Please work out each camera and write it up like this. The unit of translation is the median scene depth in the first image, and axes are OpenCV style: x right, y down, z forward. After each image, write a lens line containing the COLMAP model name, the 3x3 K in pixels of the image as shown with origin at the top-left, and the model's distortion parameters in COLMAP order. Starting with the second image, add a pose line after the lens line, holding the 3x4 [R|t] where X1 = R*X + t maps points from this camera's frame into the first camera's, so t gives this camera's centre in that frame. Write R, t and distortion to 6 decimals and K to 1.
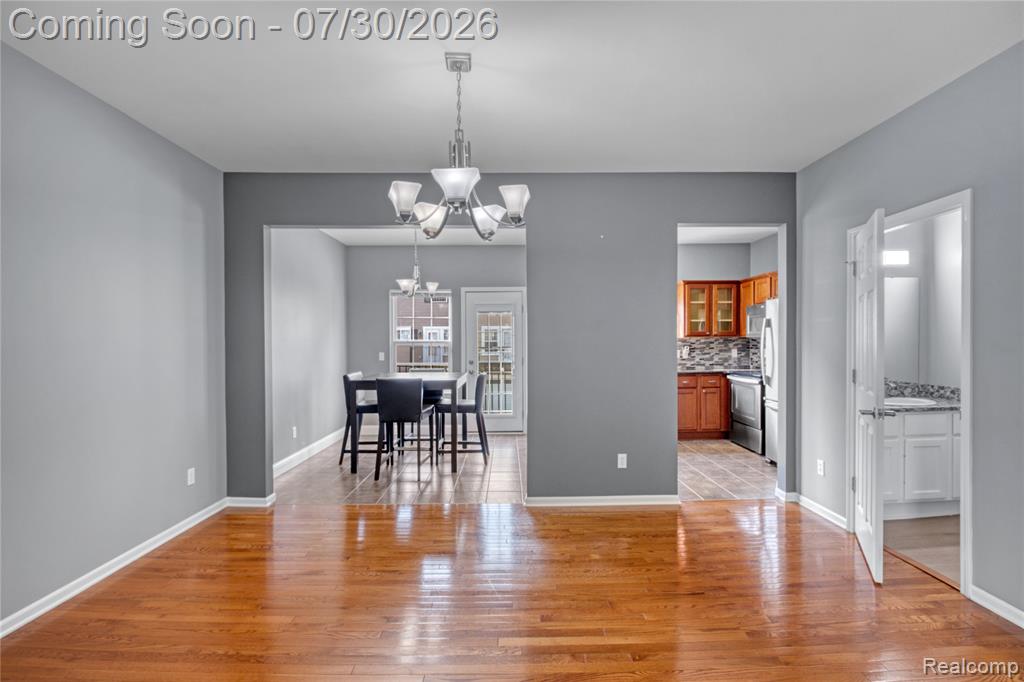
lens RADIAL K [[444.2, 0, 505.5], [0, 444.2, 339.7], [0, 0, 1]] dist [0.003527, -0.001369]
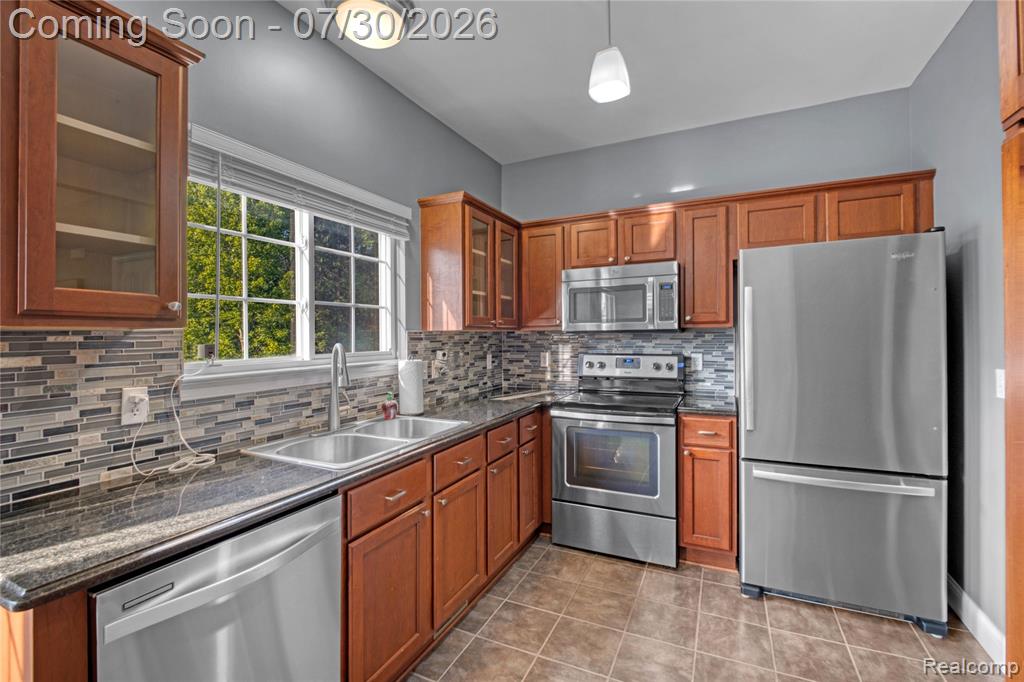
lens RADIAL K [[444.2, 0, 535.0], [0, 444.2, 340.8], [0, 0, 1]] dist [0.003527, -0.001369]
pose [[0.383677, -0.002334, 0.923464, 0.046809], [0.000895, 0.999997, 0.002156, 0.004352], [-0.923467, -0.000001, 0.383678, 0.777486]]
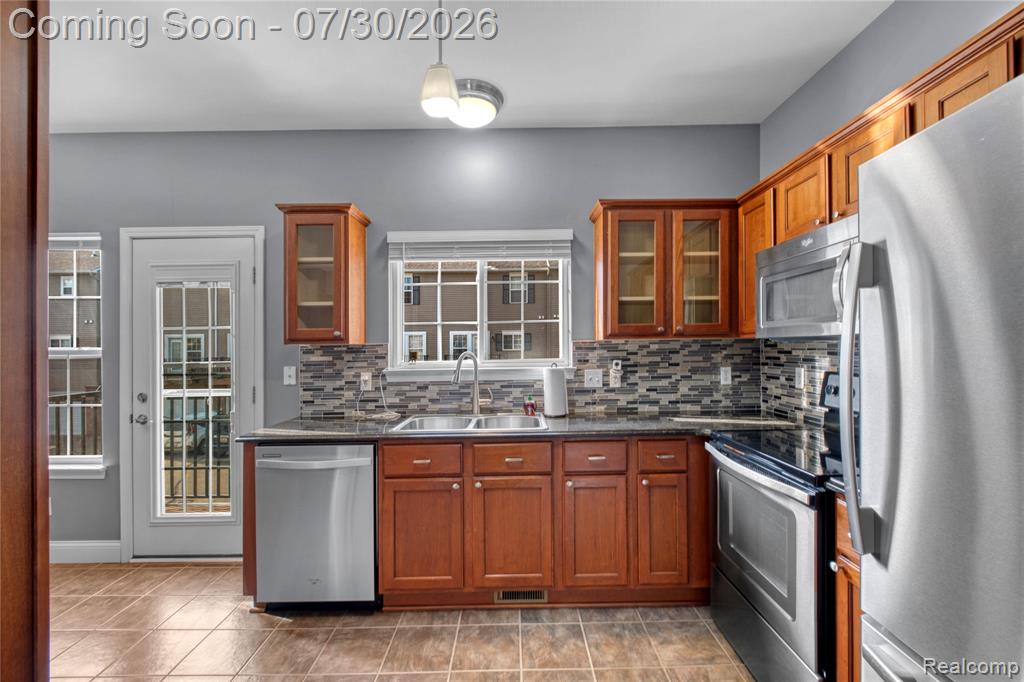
lens RADIAL K [[444.2, 0, 518.0], [0, 444.2, 342.8], [0, 0, 1]] dist [0.003527, -0.001369]
pose [[0.999517, -0.000661, 0.031082, 0.310532], [0.000927, 0.999963, -0.008551, 0.001587], [-0.031075, 0.008576, 0.999480, 0.594488]]
